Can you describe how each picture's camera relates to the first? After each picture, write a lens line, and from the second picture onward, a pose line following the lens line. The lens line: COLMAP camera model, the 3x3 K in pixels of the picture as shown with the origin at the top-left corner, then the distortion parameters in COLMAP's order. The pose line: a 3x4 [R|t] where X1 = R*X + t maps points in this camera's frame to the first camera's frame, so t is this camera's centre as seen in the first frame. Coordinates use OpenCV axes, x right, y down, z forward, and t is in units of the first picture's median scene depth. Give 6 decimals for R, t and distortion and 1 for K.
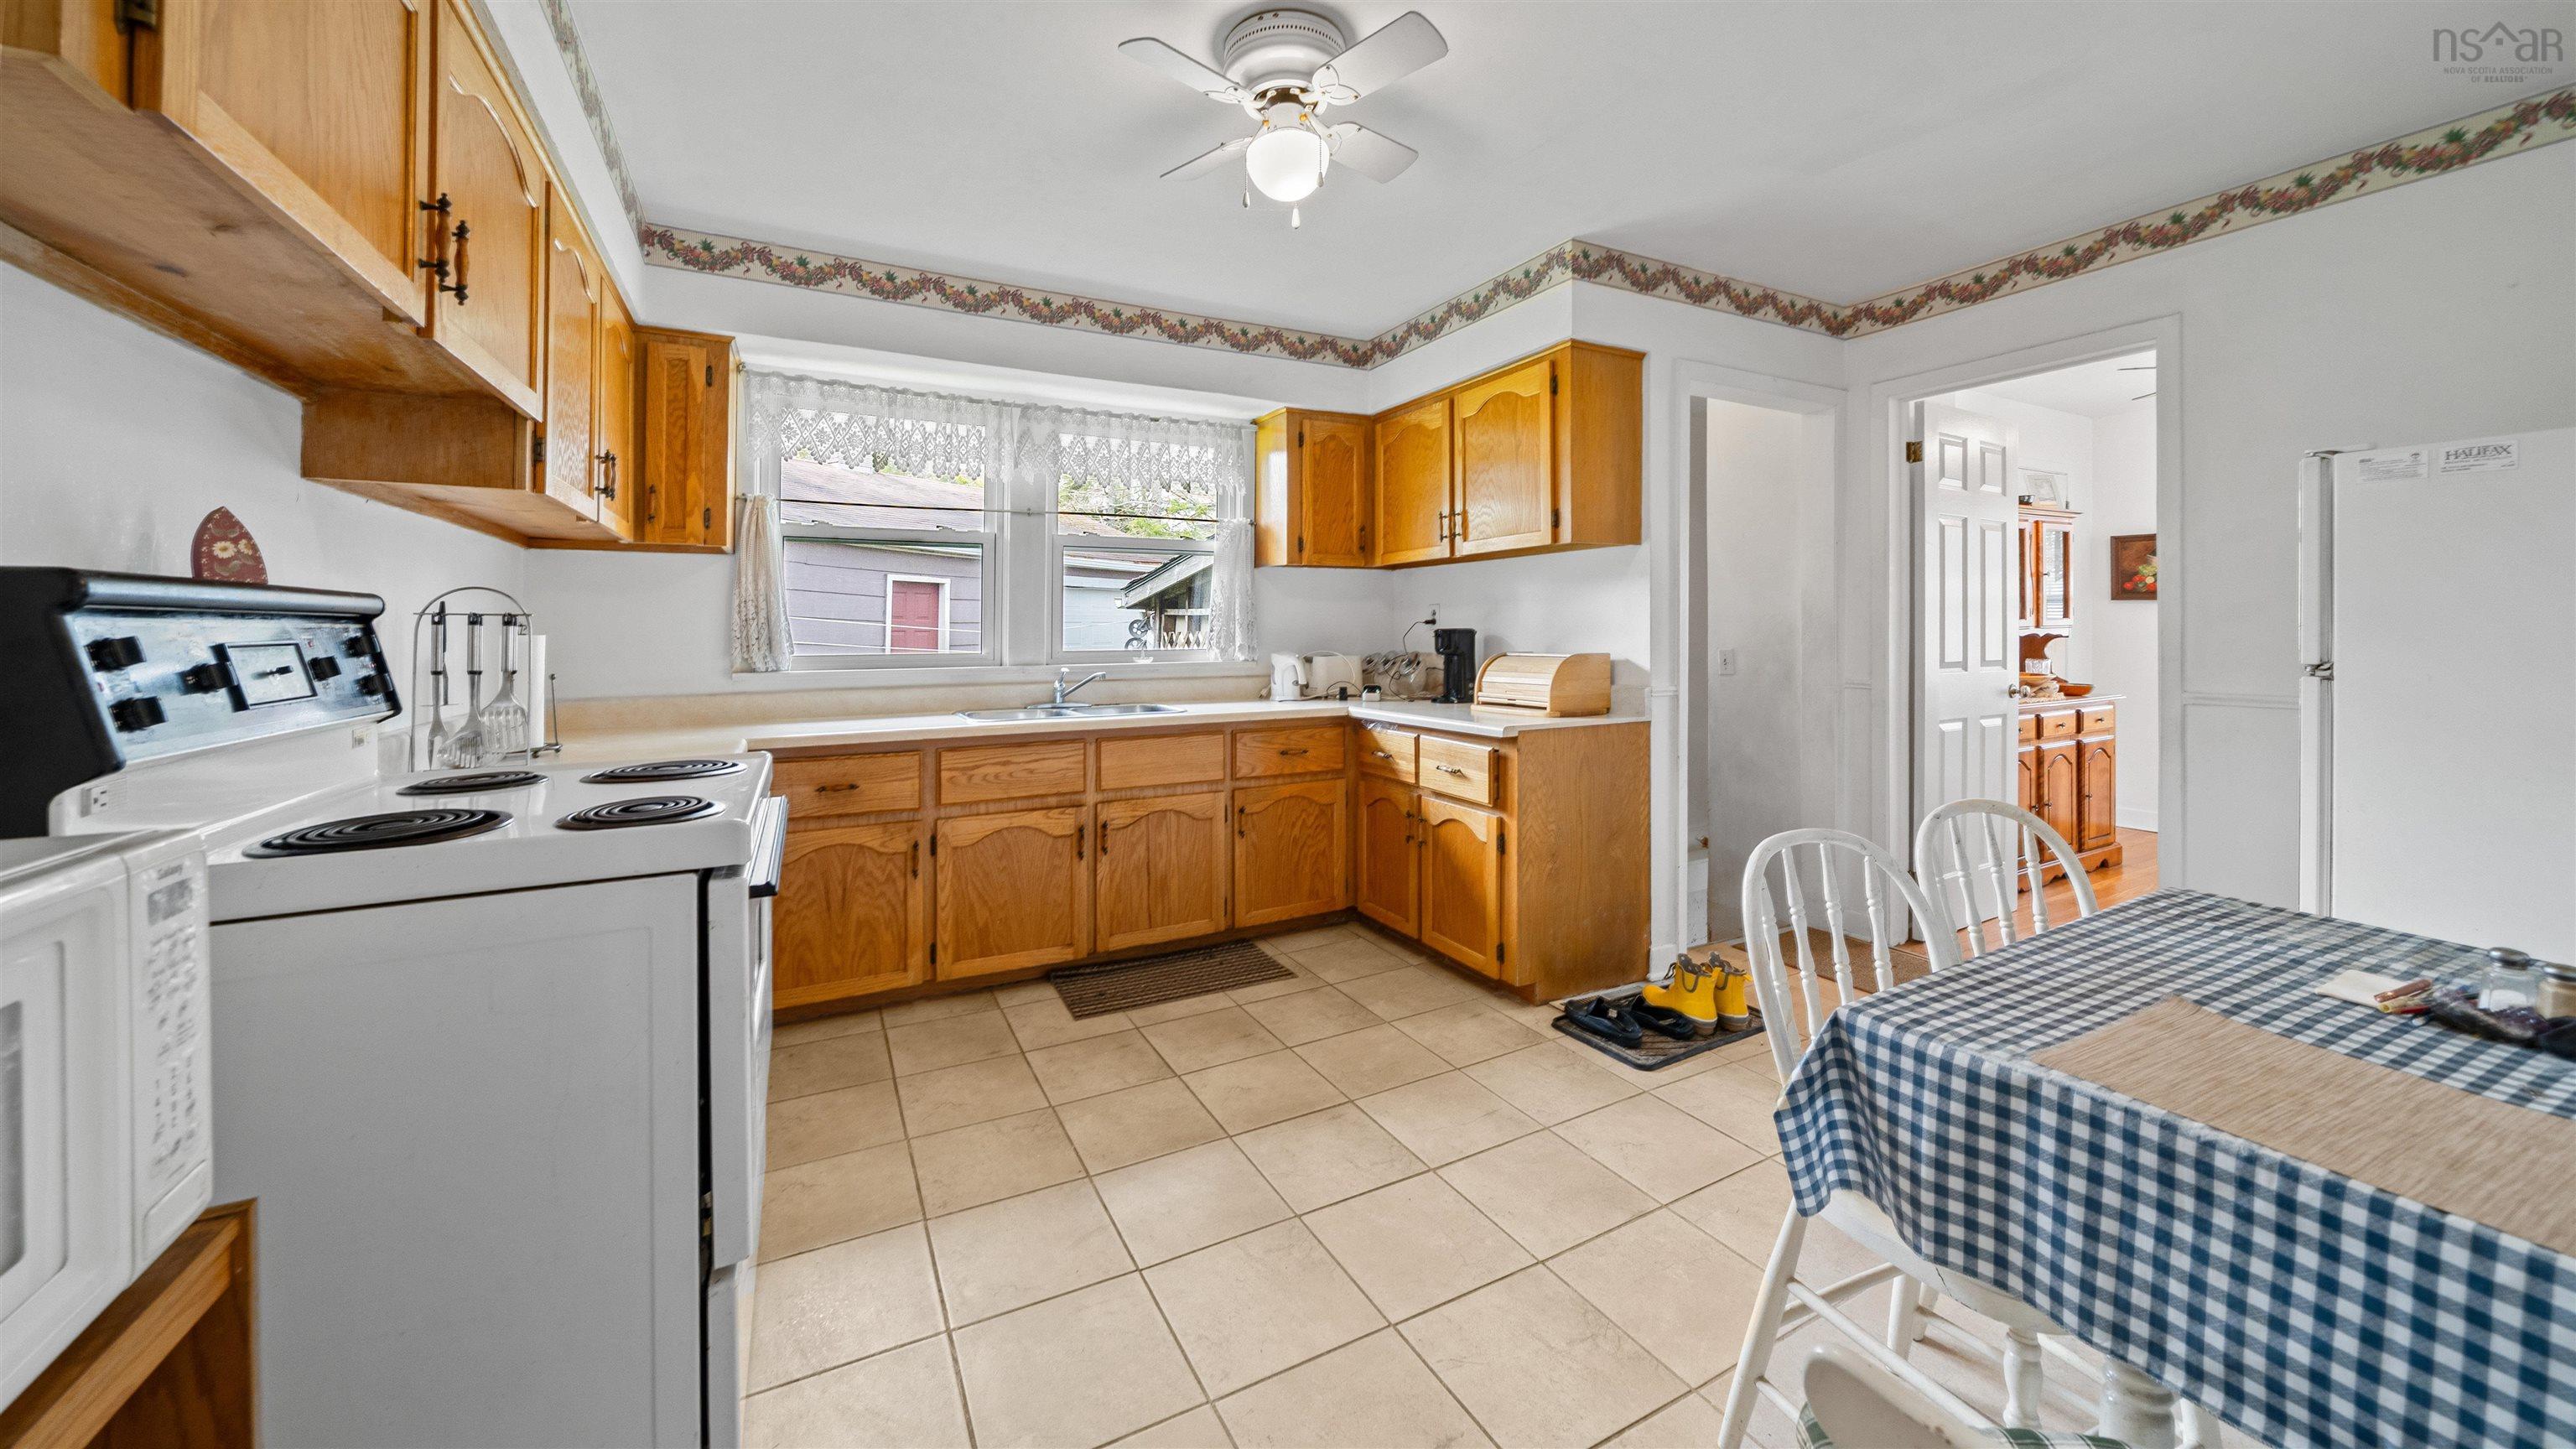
lens RADIAL K [[918.7, 0, 1281.4], [0, 918.7, 638.9], [0, 0, 1]] dist [-0.000399, -0.000022]
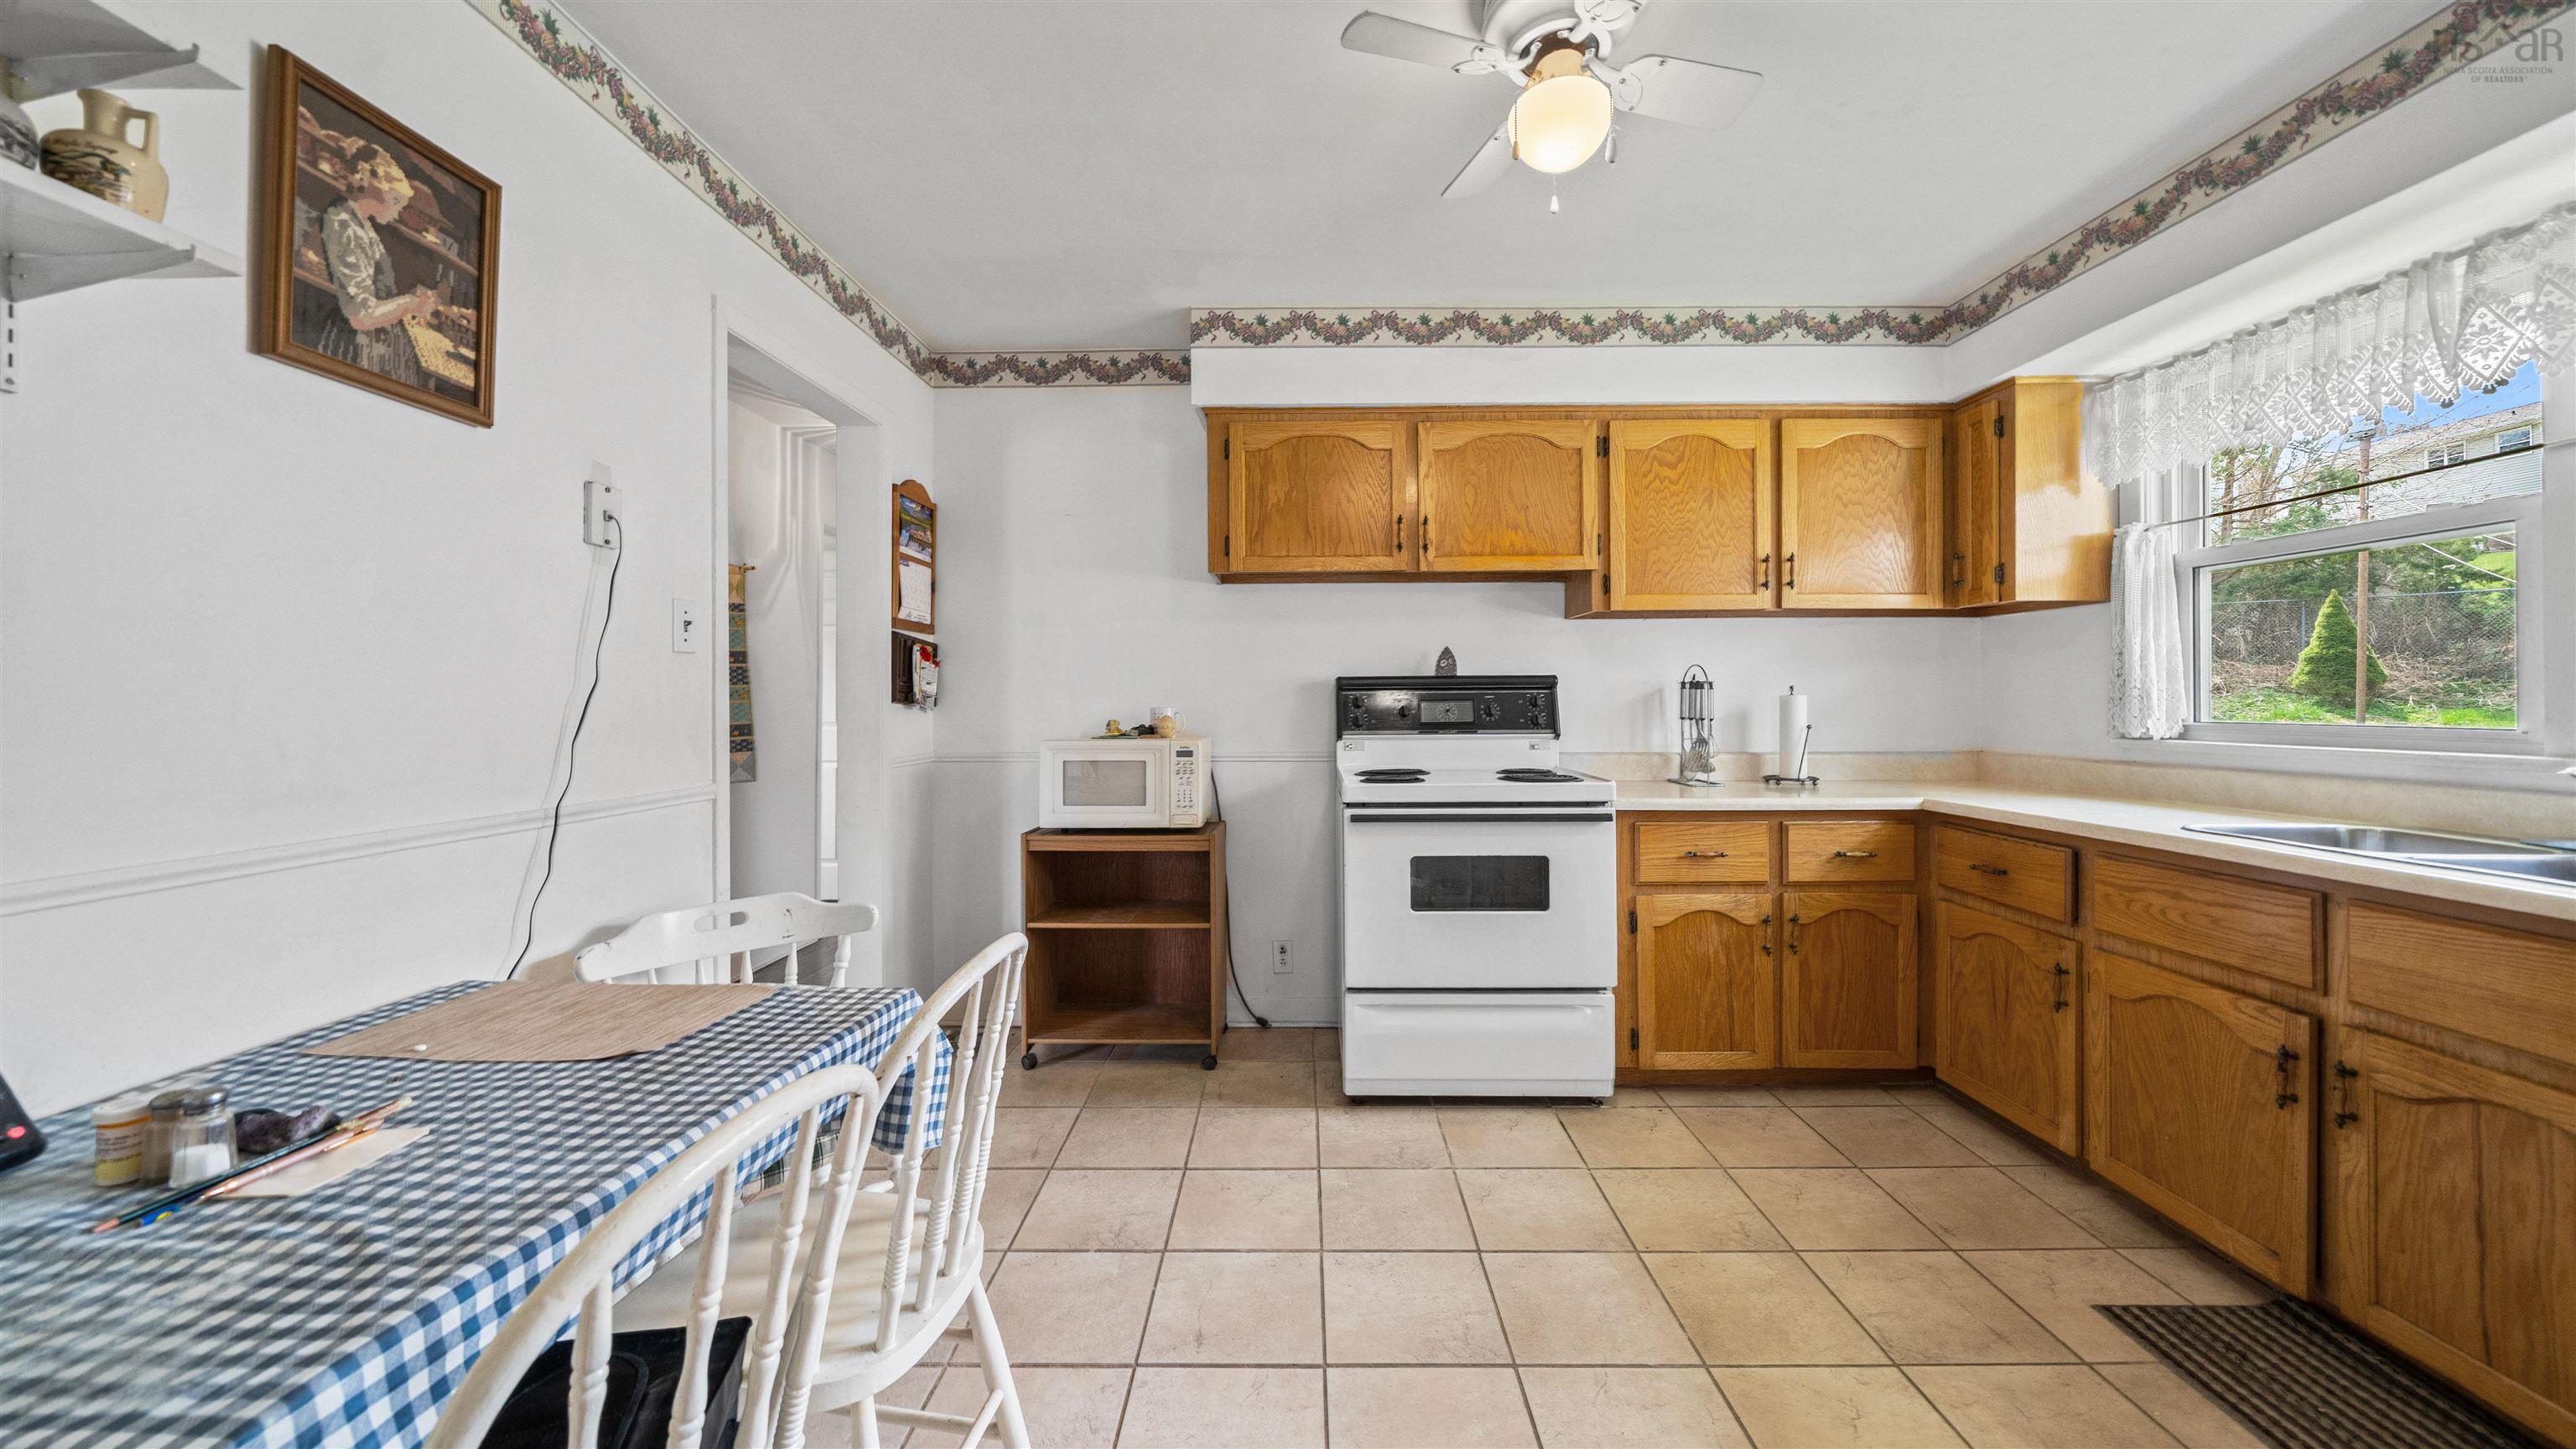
lens RADIAL K [[878.9, 0, 1301.7], [0, 878.9, 707.2], [0, 0, 1]] dist [-0.000205, -0.000015]
pose [[-0.463260, 0.012373, -0.886136, 0.537220], [0.003176, 0.999919, 0.012302, -0.005399], [0.886217, 0.002884, -0.463262, 0.769183]]
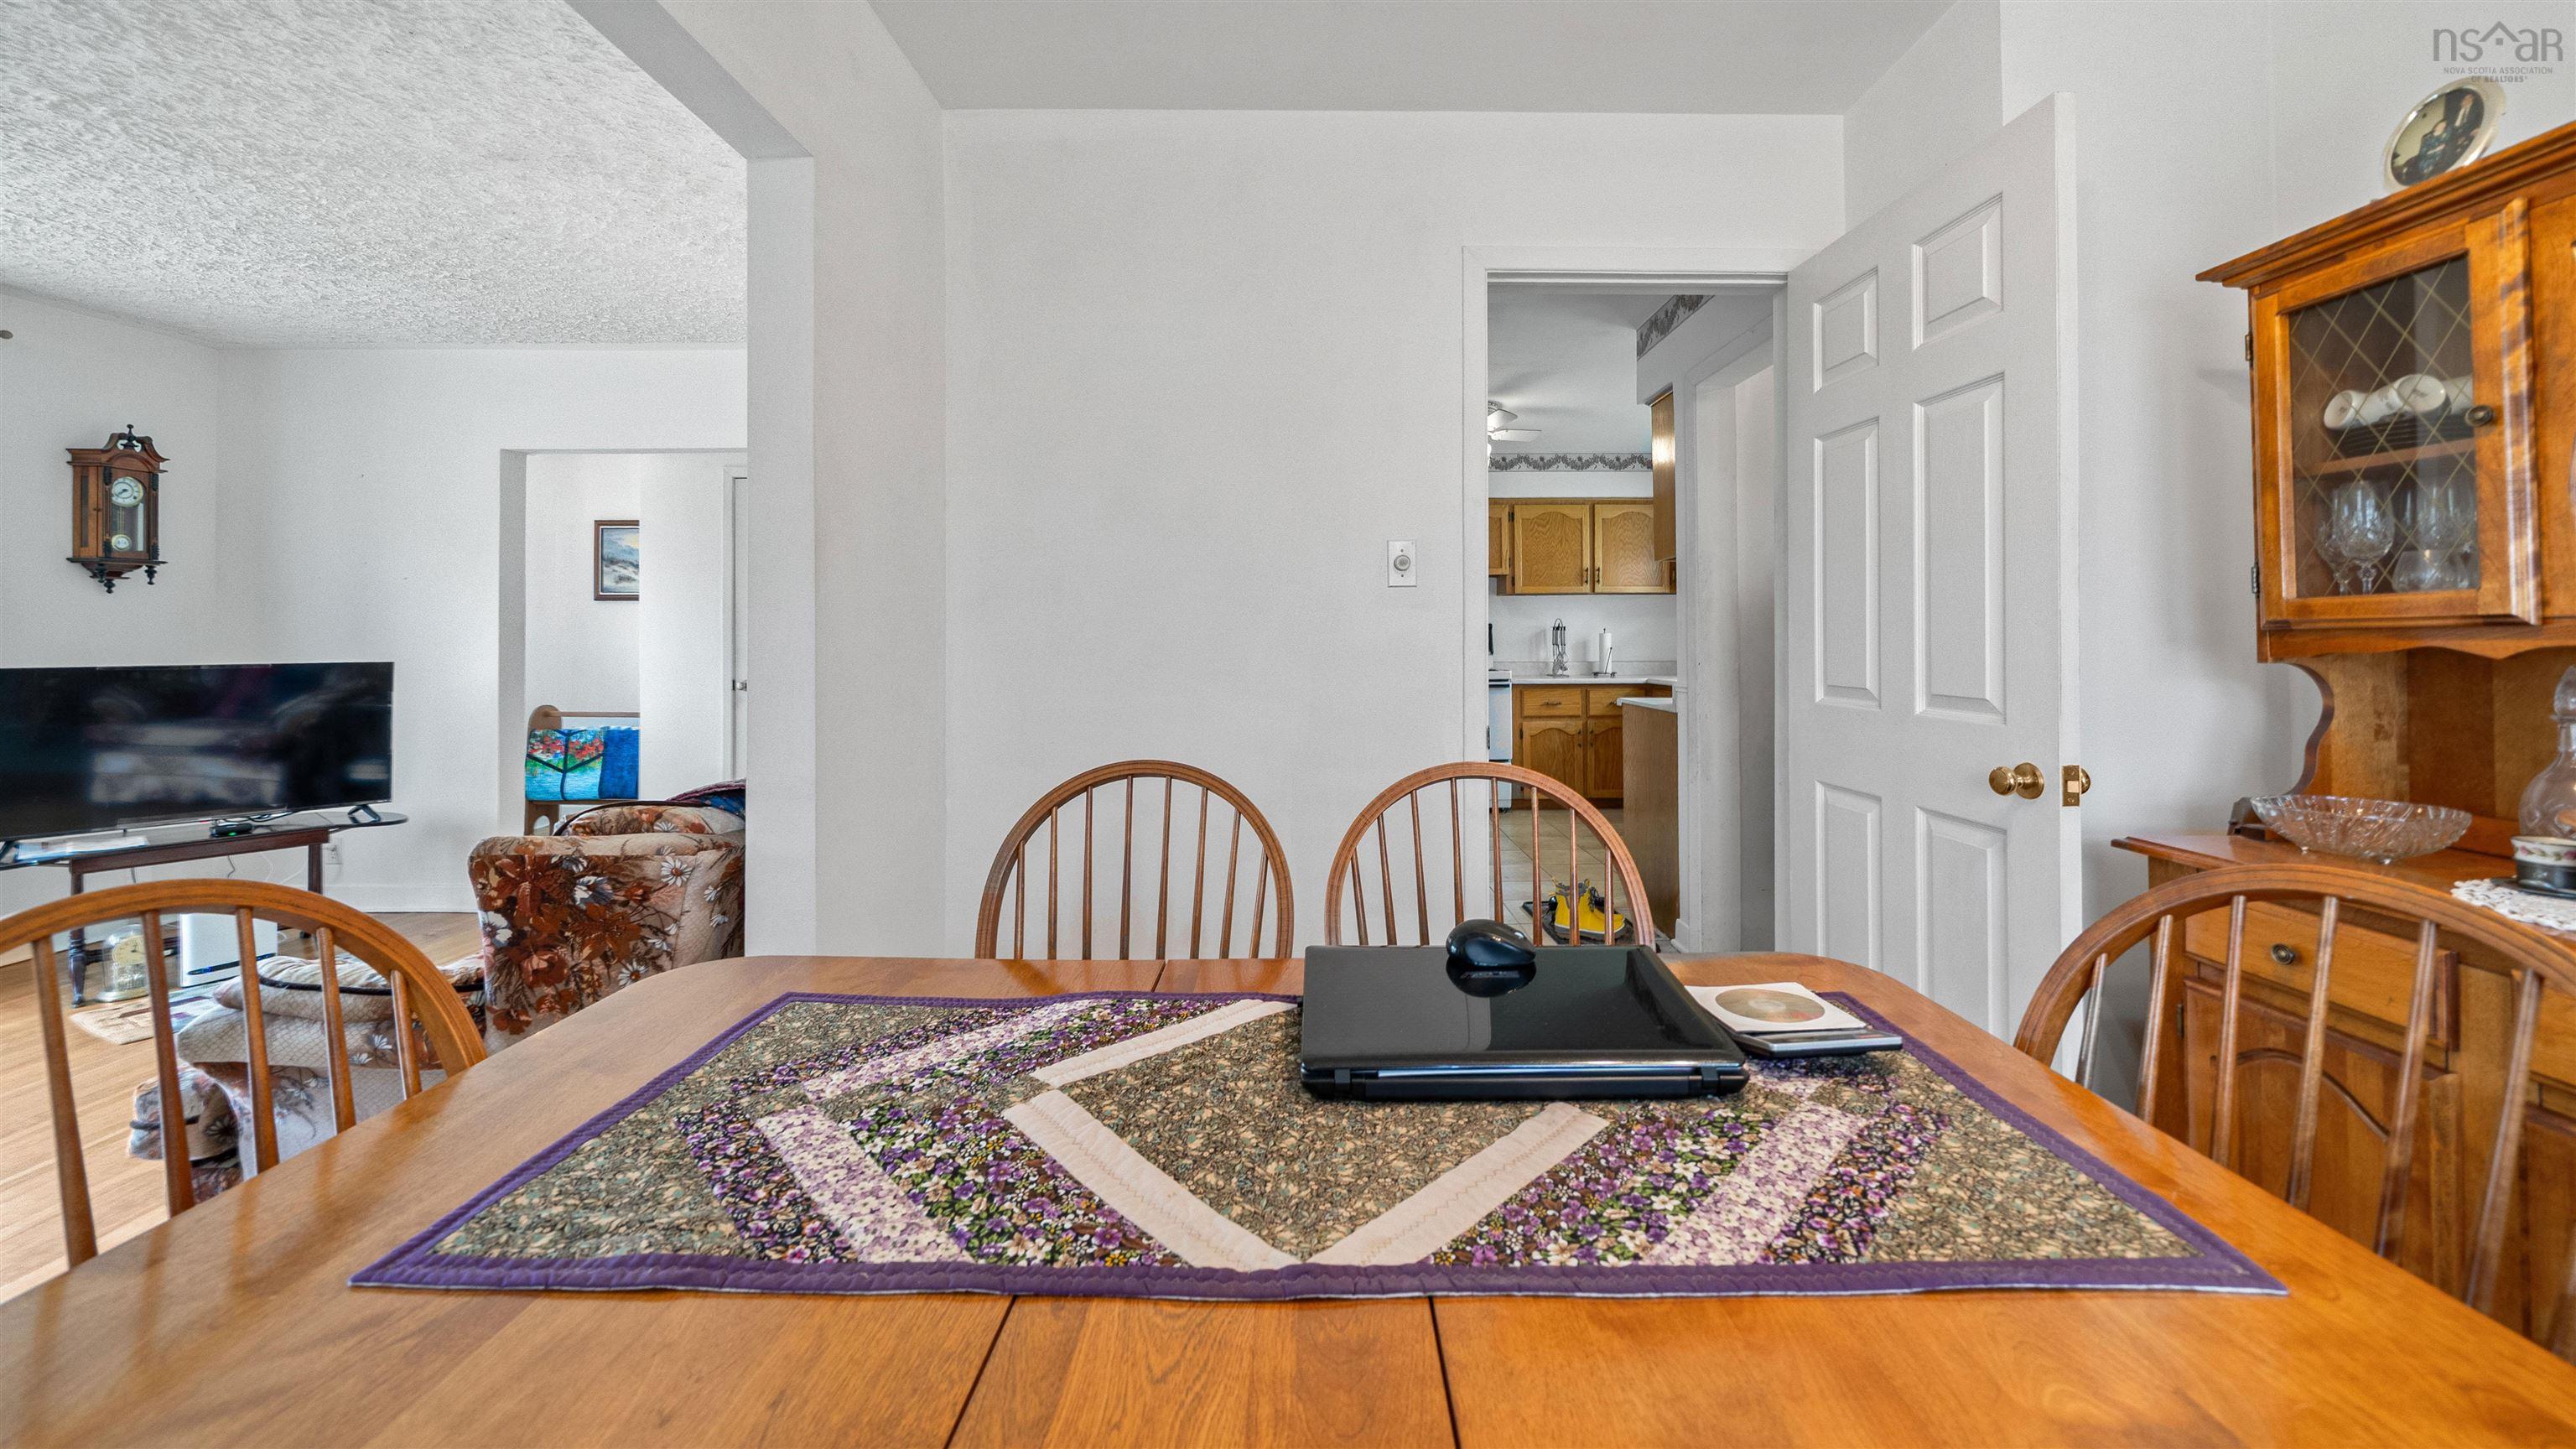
lens RADIAL K [[912.3, 0, 1296.2], [0, 912.3, 635.1], [0, 0, 1]] dist [0.000011, -0.000006]
pose [[-0.458071, 0.005459, -0.888899, 1.683503], [0.004819, 0.999982, 0.003658, -0.011535], [0.888903, -0.002608, -0.458089, 1.152178]]
